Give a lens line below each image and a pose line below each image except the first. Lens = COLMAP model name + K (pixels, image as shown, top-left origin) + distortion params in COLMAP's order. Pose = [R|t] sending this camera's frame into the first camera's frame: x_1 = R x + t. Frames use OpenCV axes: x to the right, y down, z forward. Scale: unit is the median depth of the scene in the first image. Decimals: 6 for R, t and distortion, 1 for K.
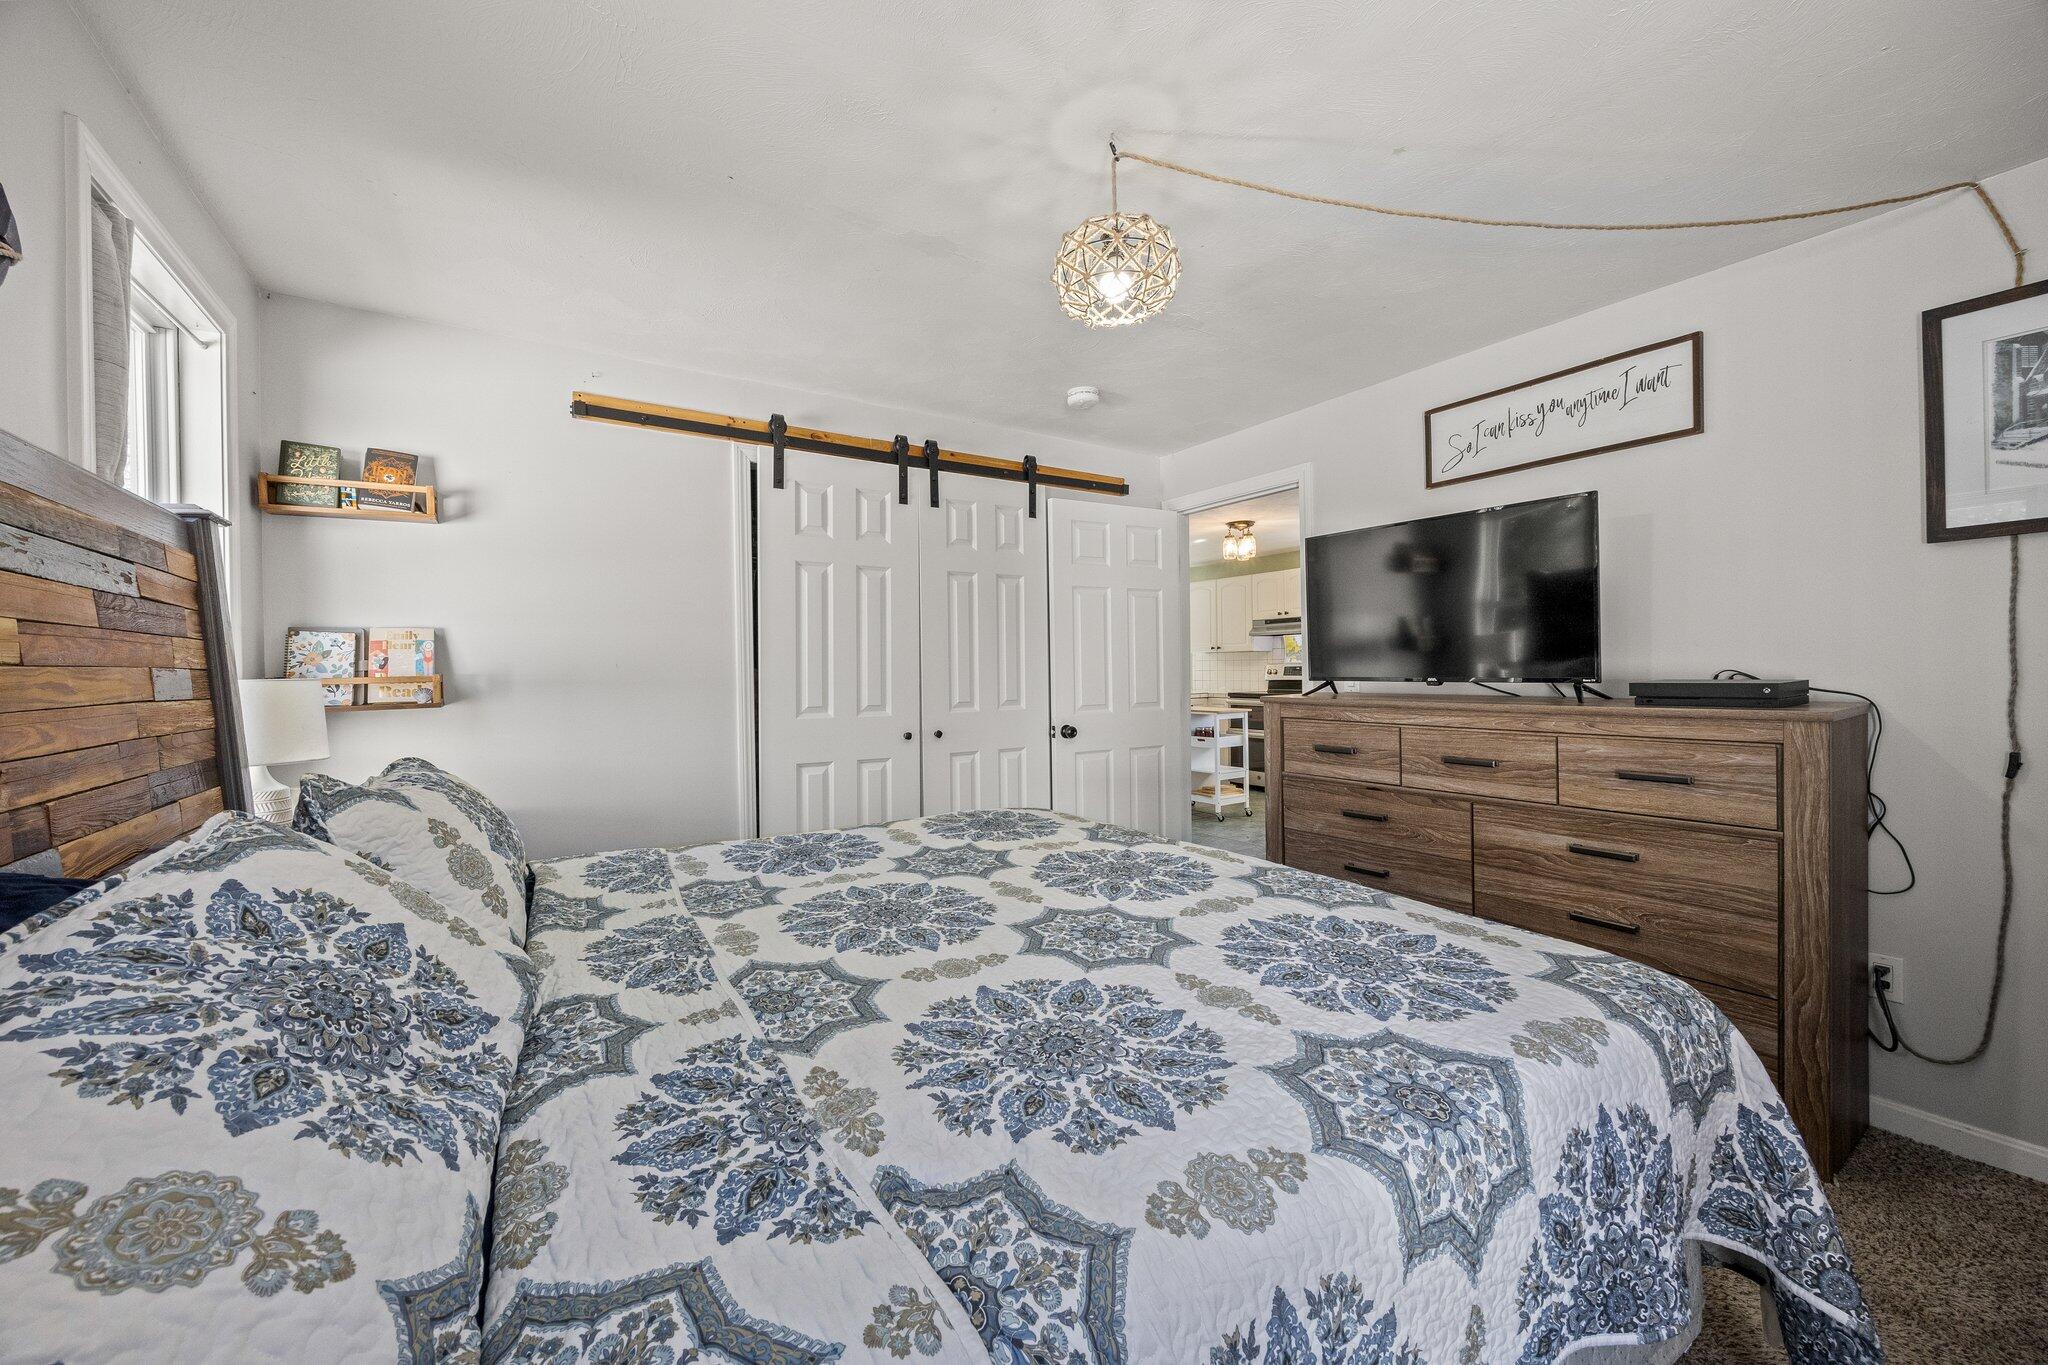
lens RADIAL K [[784.4, 0, 992.4], [0, 784.4, 674.5], [0, 0, 1]] dist [-0.001881, 0.000075]
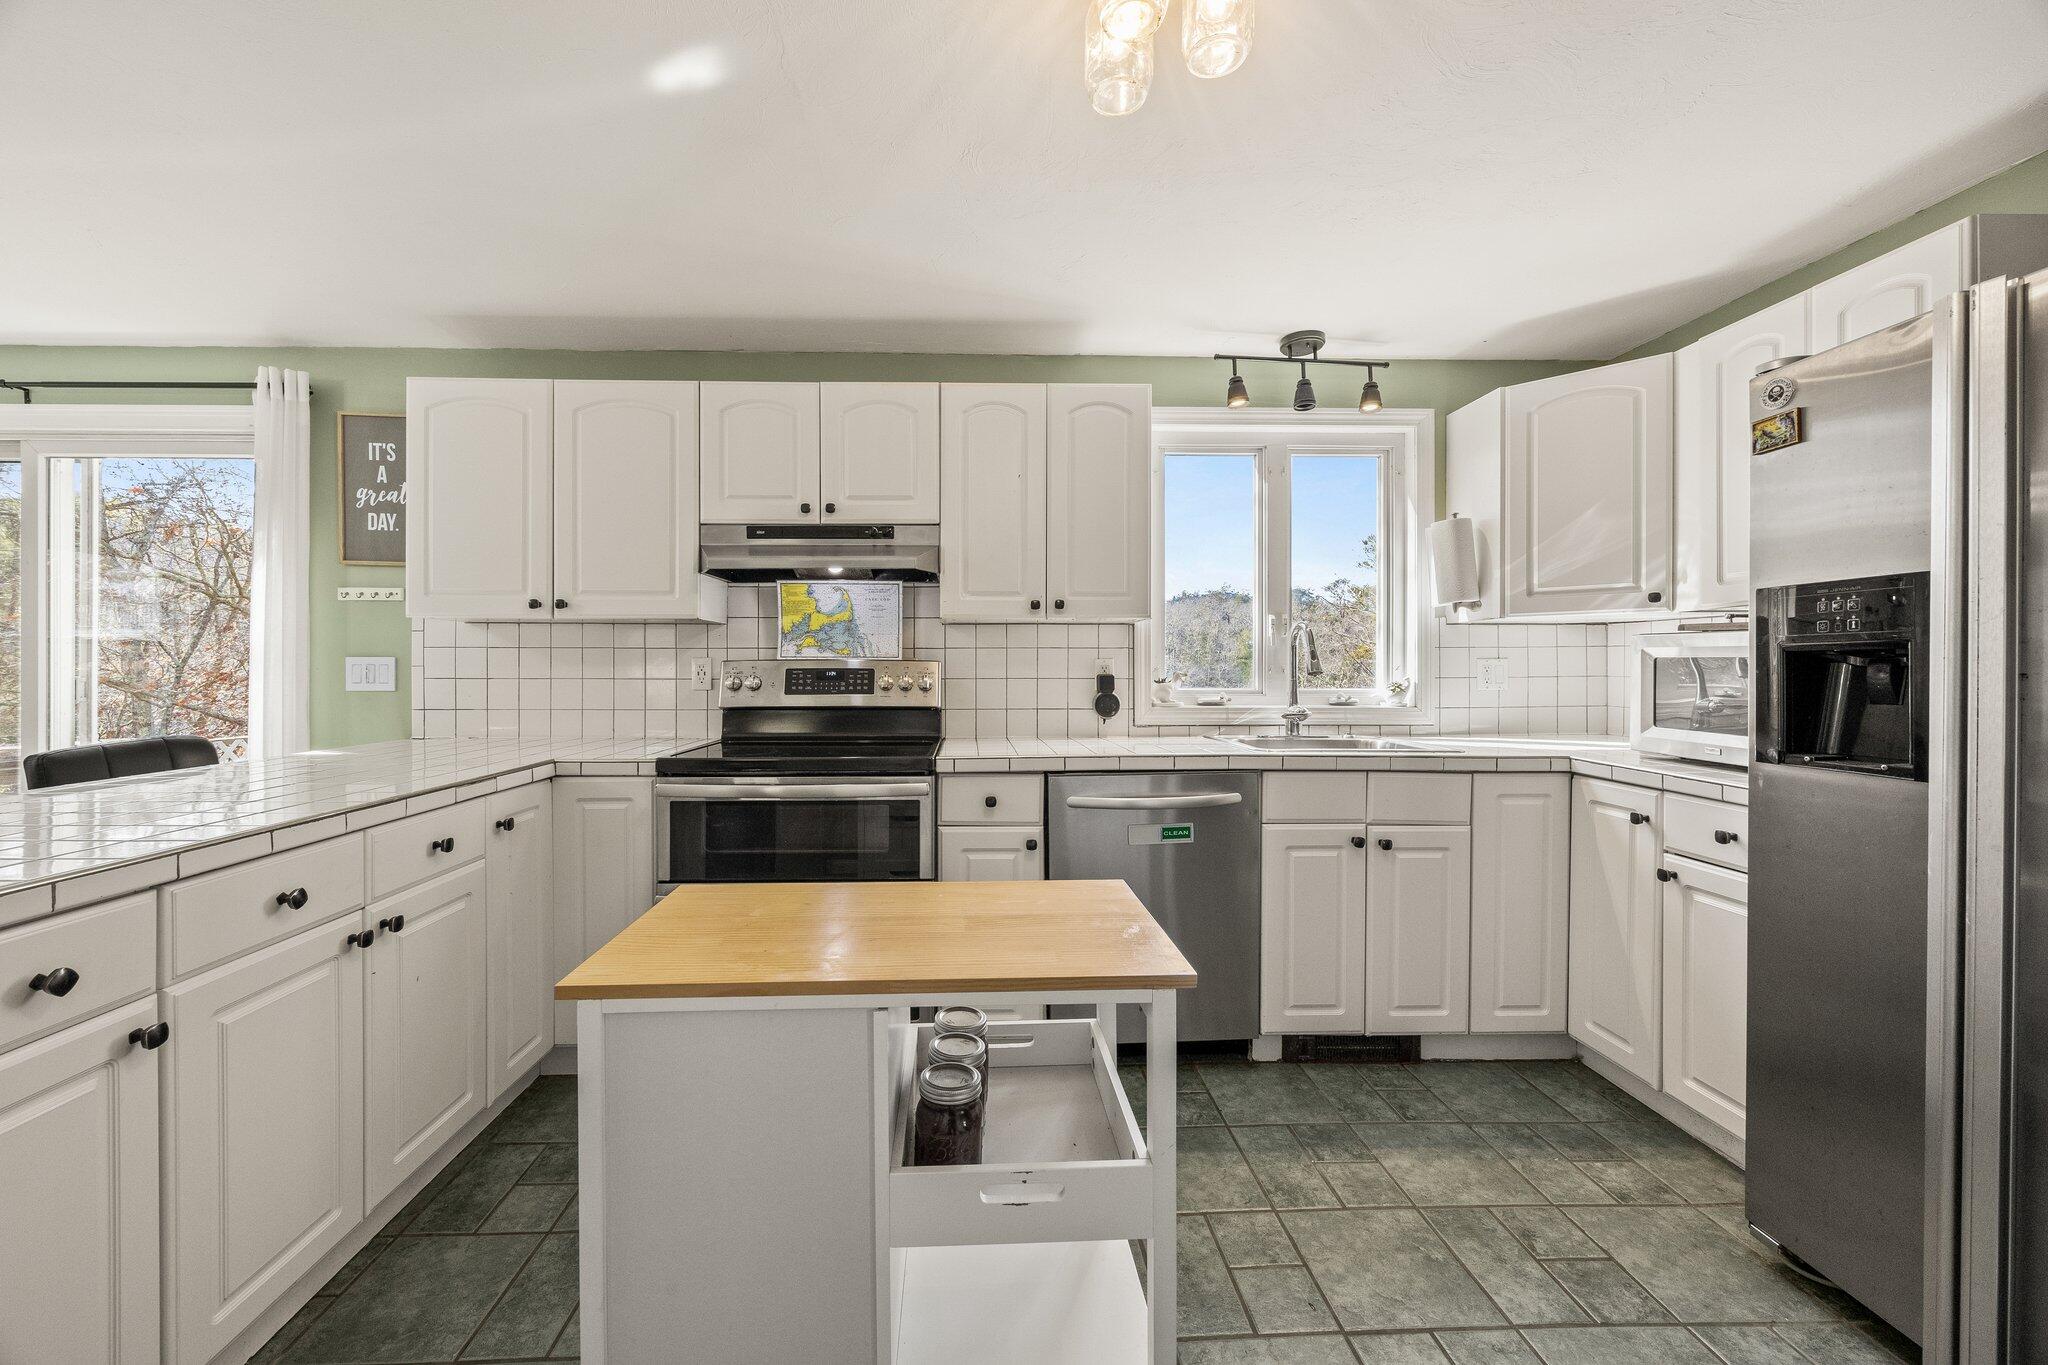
lens RADIAL K [[784.4, 0, 992.4], [0, 784.4, 674.5], [0, 0, 1]] dist [-0.001881, 0.000075]
pose [[0.507545, 0.004977, 0.861611, 0.121434], [-0.001315, 0.999987, -0.005002, -0.005747], [-0.861624, 0.001406, 0.507545, 0.751913]]
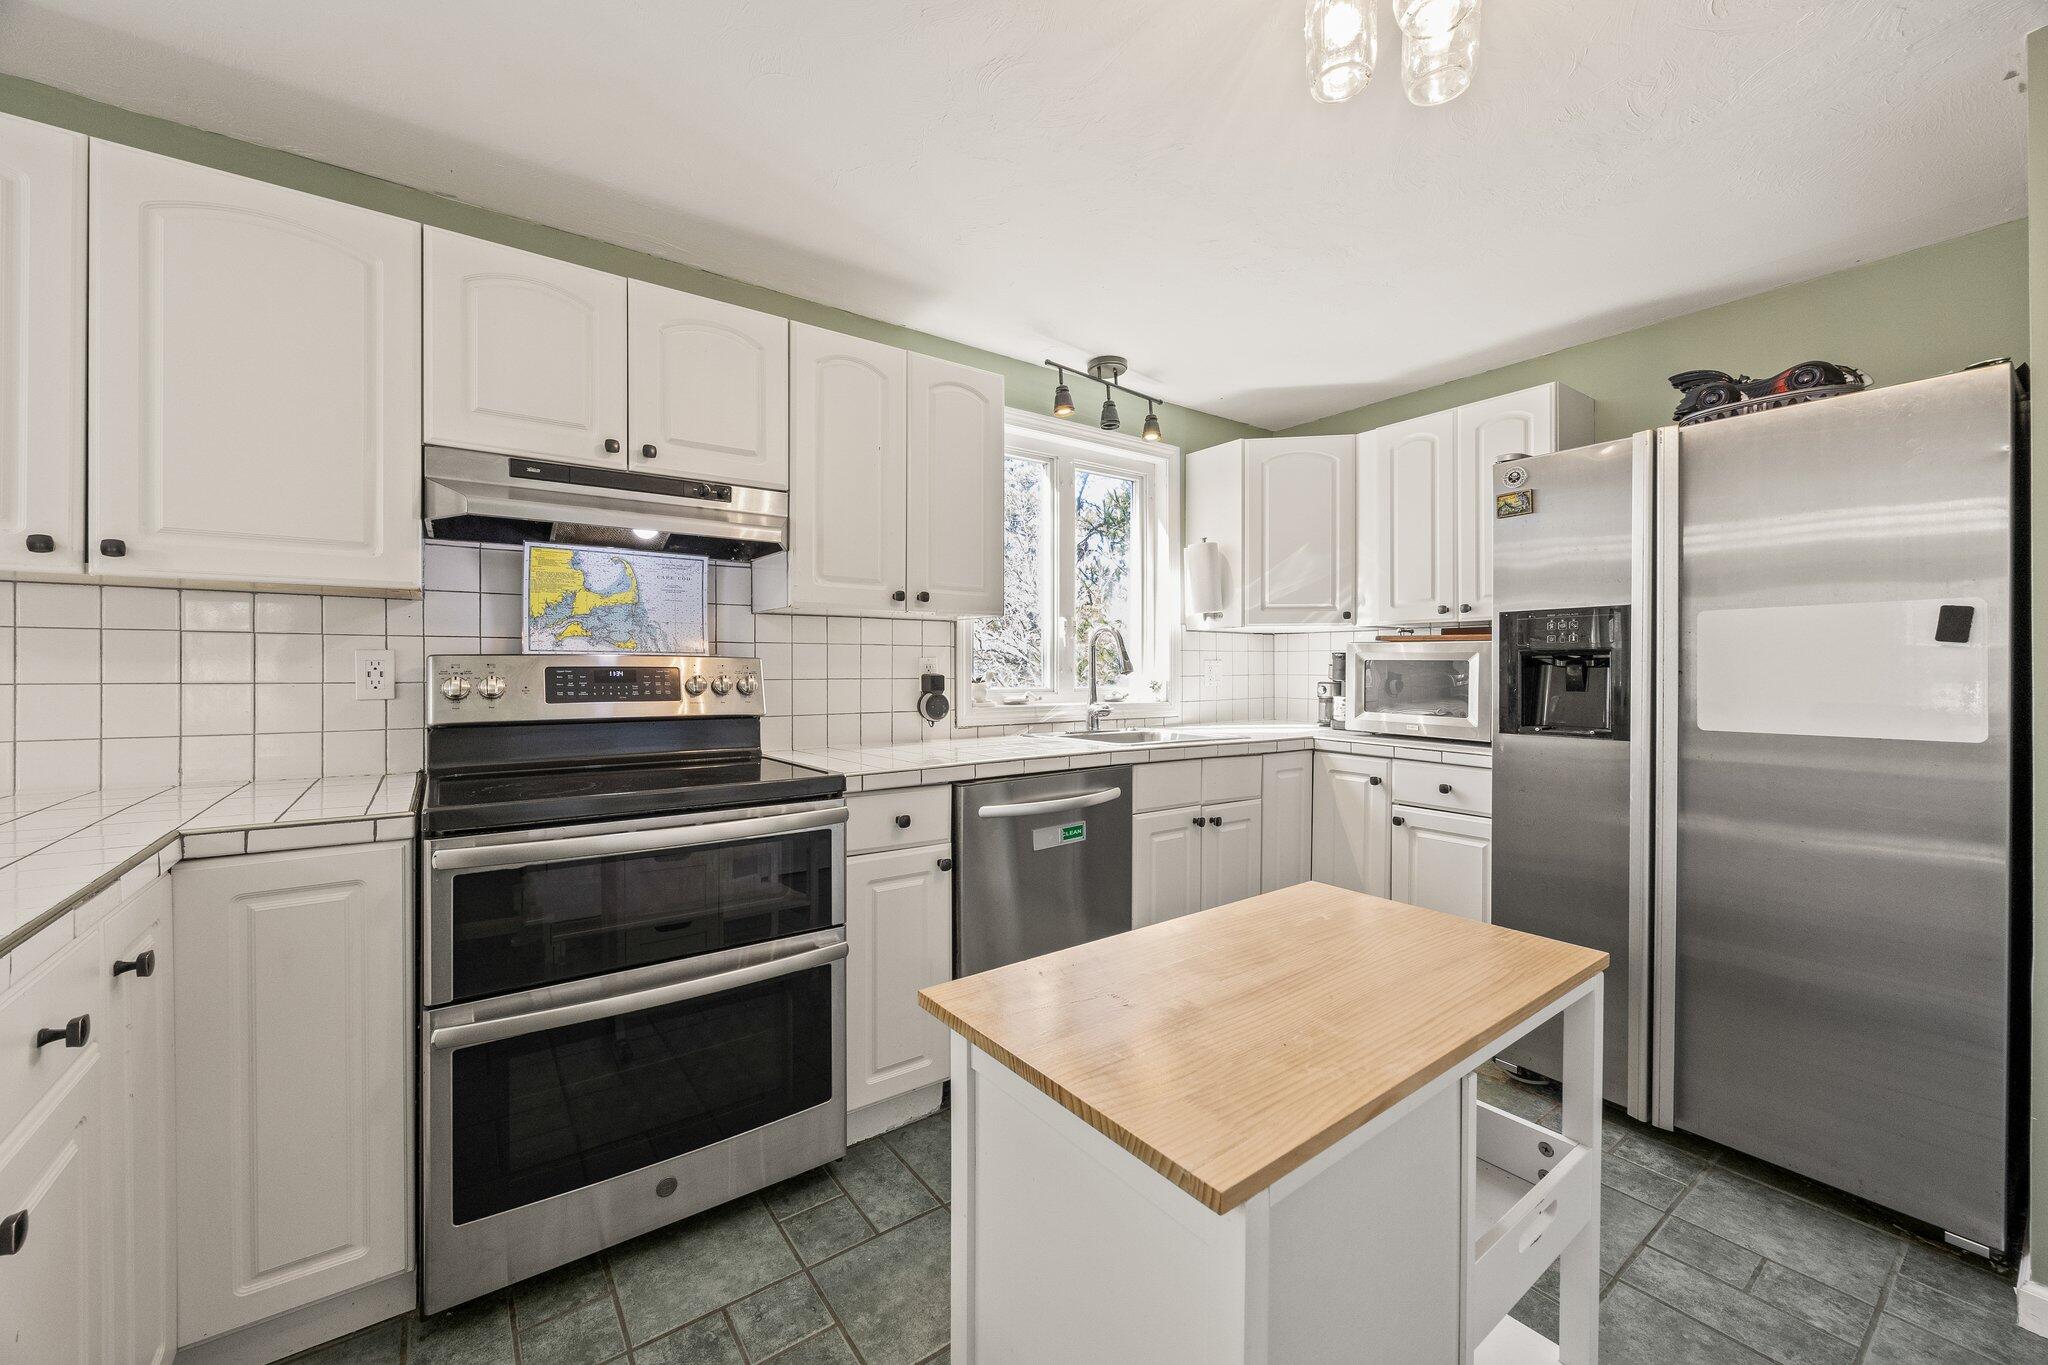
lens RADIAL K [[781.4, 0, 1023.4], [0, 781.4, 673.5], [0, 0, 1]] dist [-0.000505, 0.000029]
pose [[-0.064753, 0.006547, 0.997880, 0.119869], [0.005201, 0.999967, -0.006223, -0.005625], [-0.997888, 0.004787, -0.064785, 0.873549]]
